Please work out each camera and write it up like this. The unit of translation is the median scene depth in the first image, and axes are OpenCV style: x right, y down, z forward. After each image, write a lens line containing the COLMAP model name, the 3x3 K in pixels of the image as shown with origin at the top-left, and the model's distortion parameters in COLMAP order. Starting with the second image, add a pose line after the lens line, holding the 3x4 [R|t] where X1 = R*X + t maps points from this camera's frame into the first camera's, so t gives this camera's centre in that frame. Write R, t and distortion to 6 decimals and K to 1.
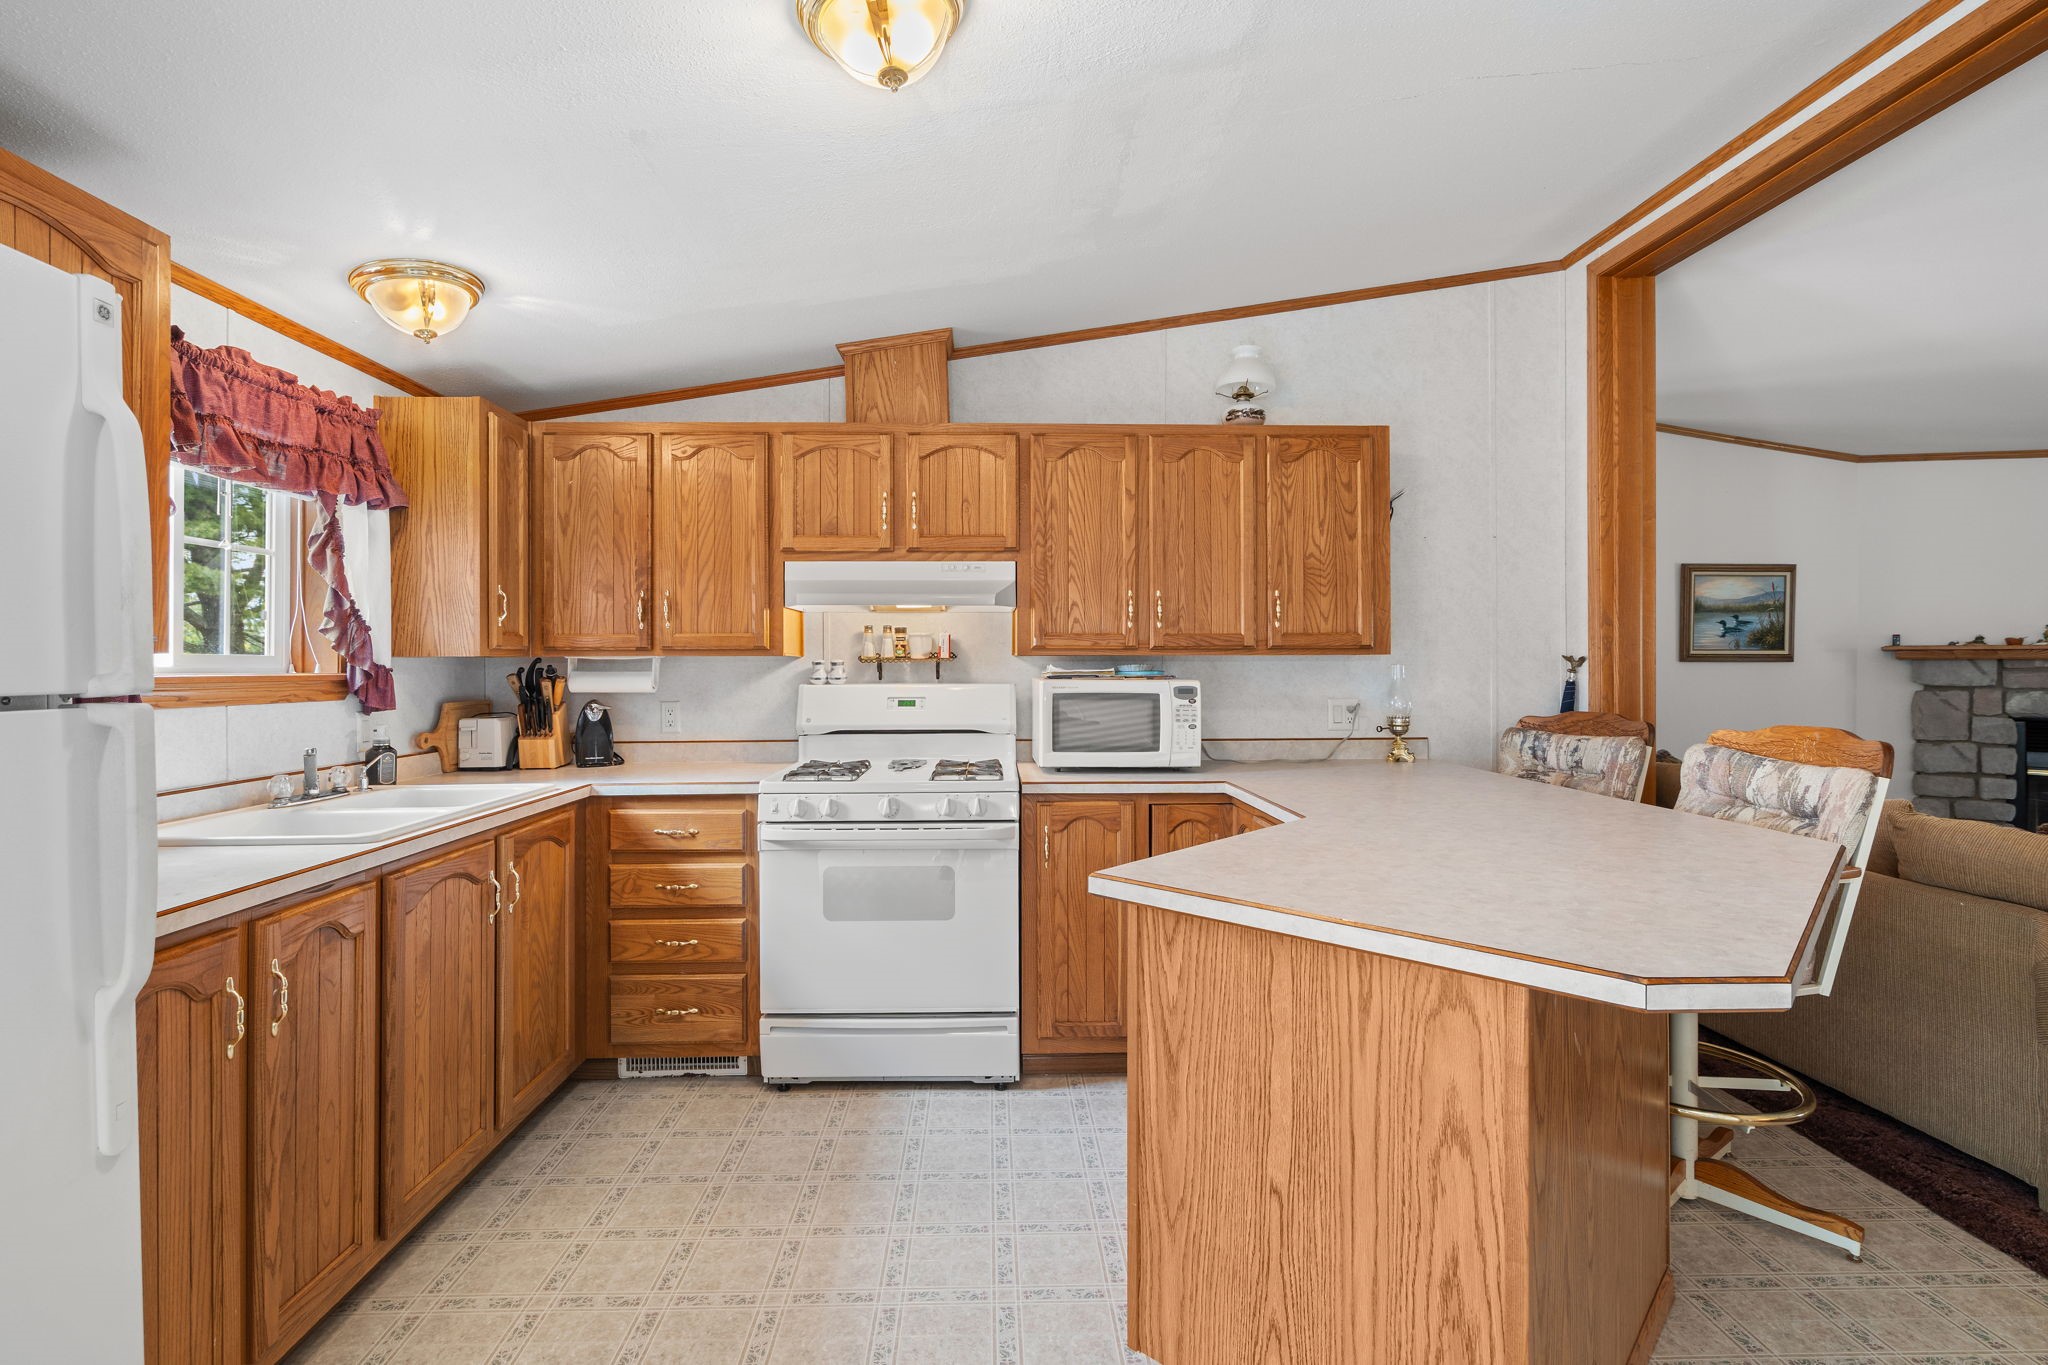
lens RADIAL K [[946.9, 0, 1019.8], [0, 946.9, 680.0], [0, 0, 1]] dist [0.000016, 0.000676]
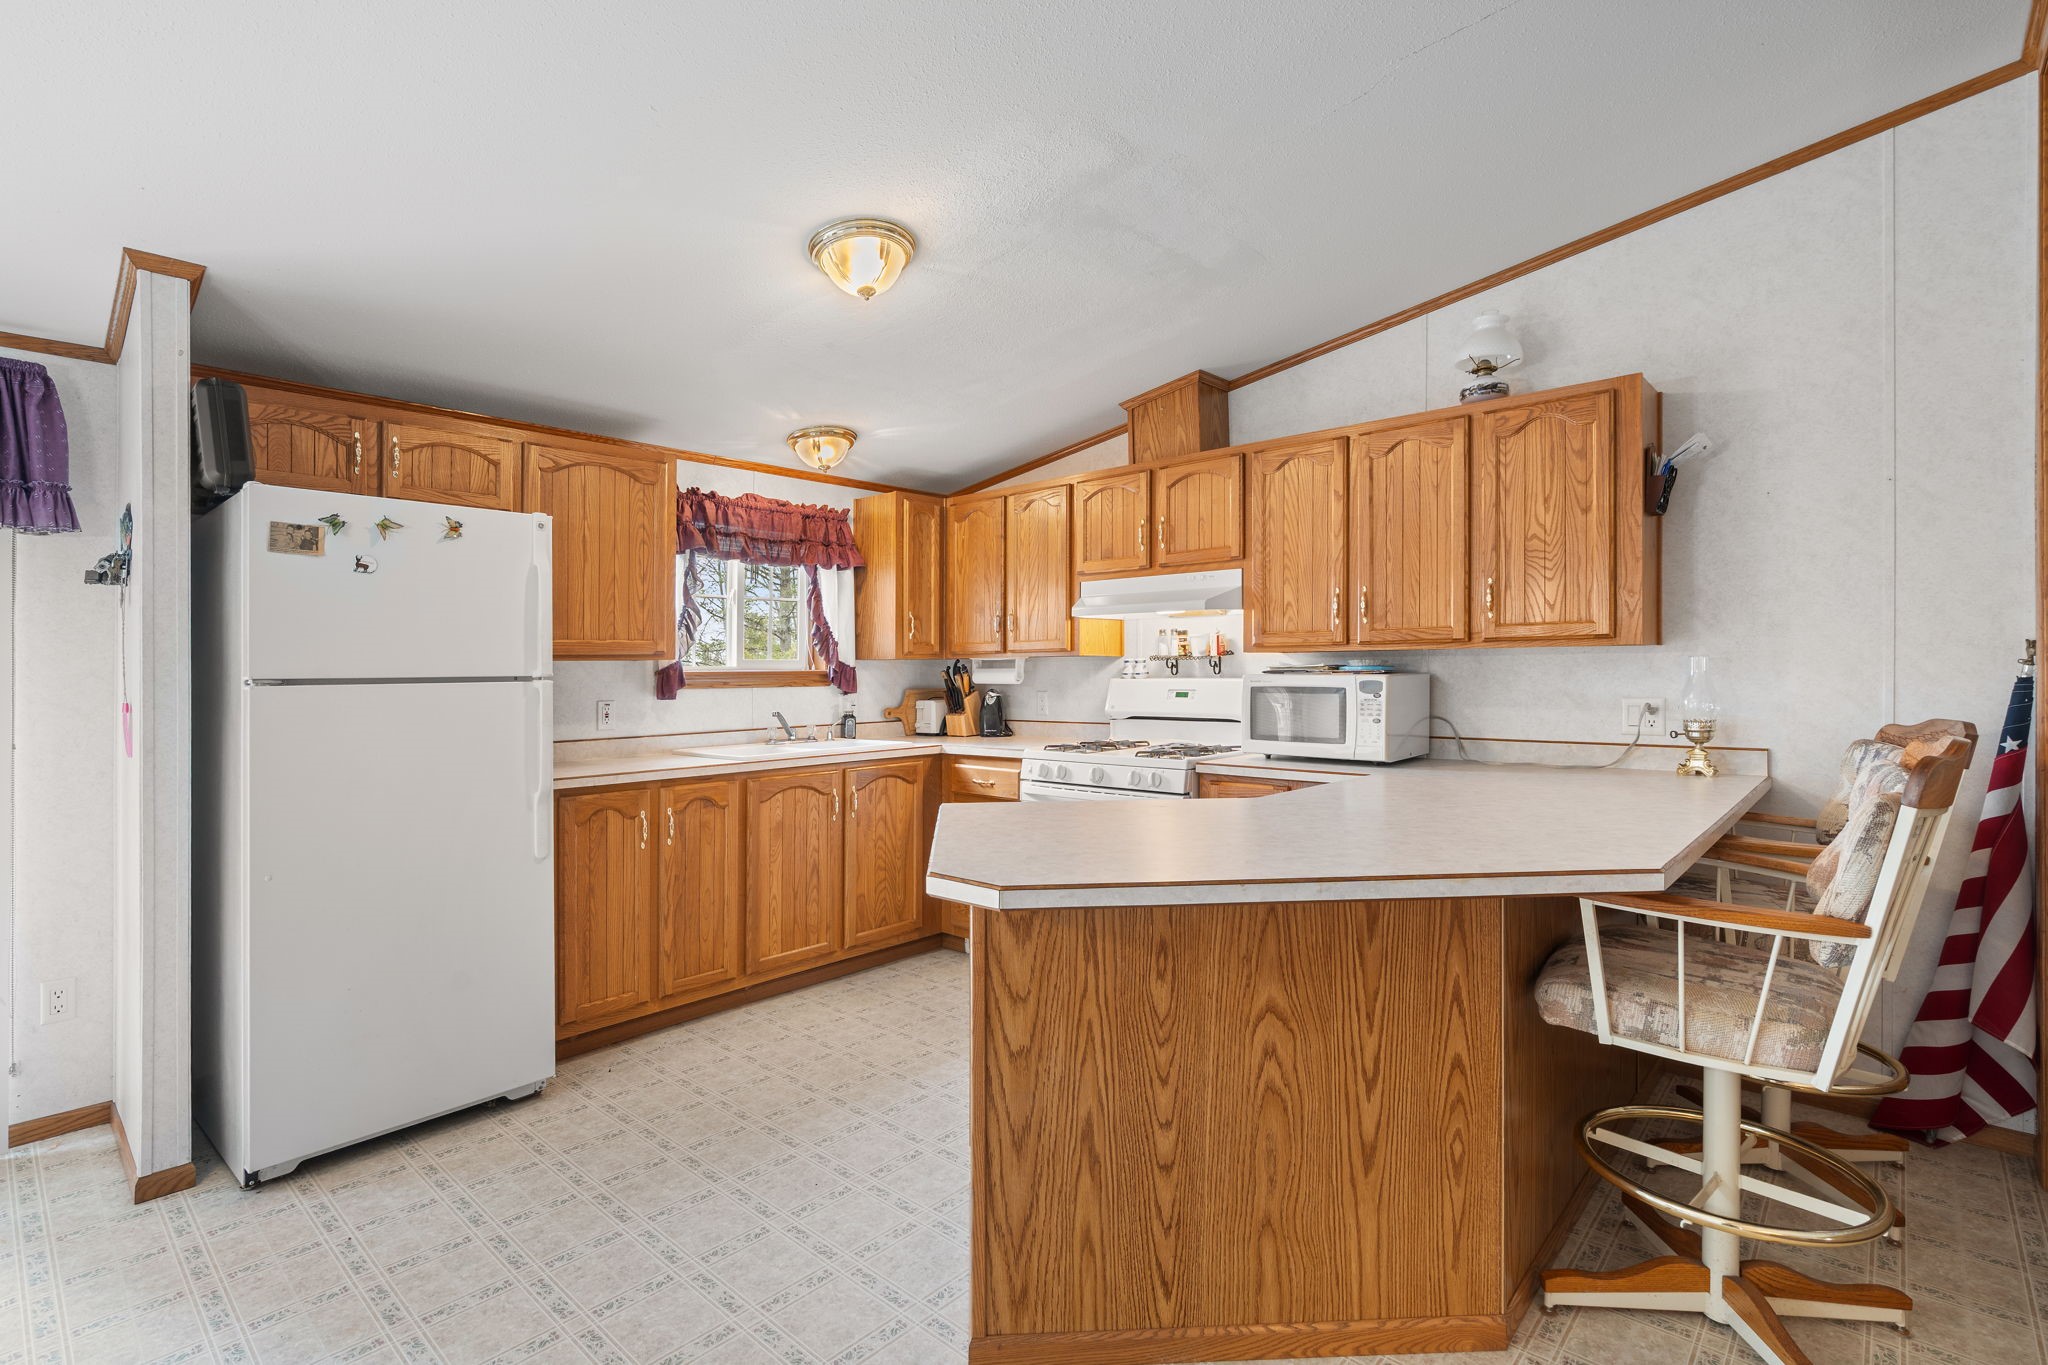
lens RADIAL K [[946.9, 0, 1019.8], [0, 946.9, 680.0], [0, 0, 1]] dist [0.000016, 0.000676]
pose [[0.731719, 0.003988, -0.681595, 0.567236], [-0.003665, 0.999991, 0.001917, 0.004991], [0.681597, 0.001096, 0.731727, 0.006467]]
